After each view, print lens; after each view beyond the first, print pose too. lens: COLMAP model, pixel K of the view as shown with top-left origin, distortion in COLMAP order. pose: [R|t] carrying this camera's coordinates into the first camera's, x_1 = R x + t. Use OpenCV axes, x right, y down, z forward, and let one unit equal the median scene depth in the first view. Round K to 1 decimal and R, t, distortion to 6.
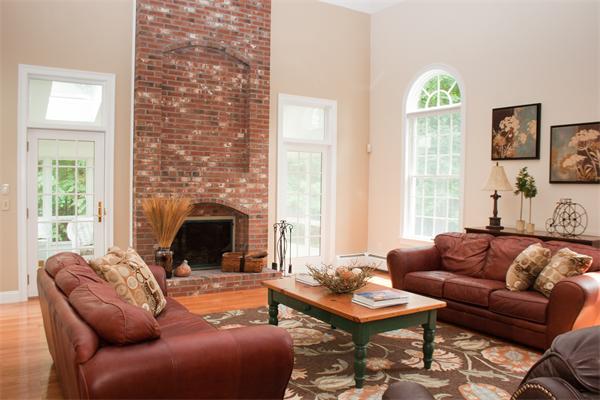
lens RADIAL K [[512.0, 0, 300.0], [0, 512.0, 200.0], [0, 0, 1]] dist [-0.154743, 0.155420]
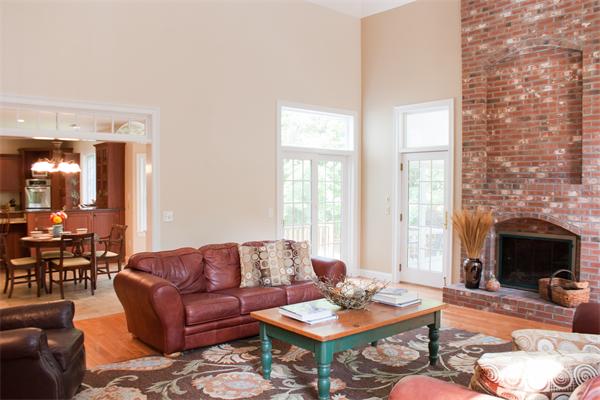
lens RADIAL K [[512.0, 0, 300.0], [0, 512.0, 200.0], [0, 0, 1]] dist [-0.154743, 0.155420]
pose [[0.110799, 0.015116, -0.993728, 0.664160], [-0.034310, 0.999346, 0.011376, -0.022782], [0.993250, 0.032834, 0.111245, 0.500488]]
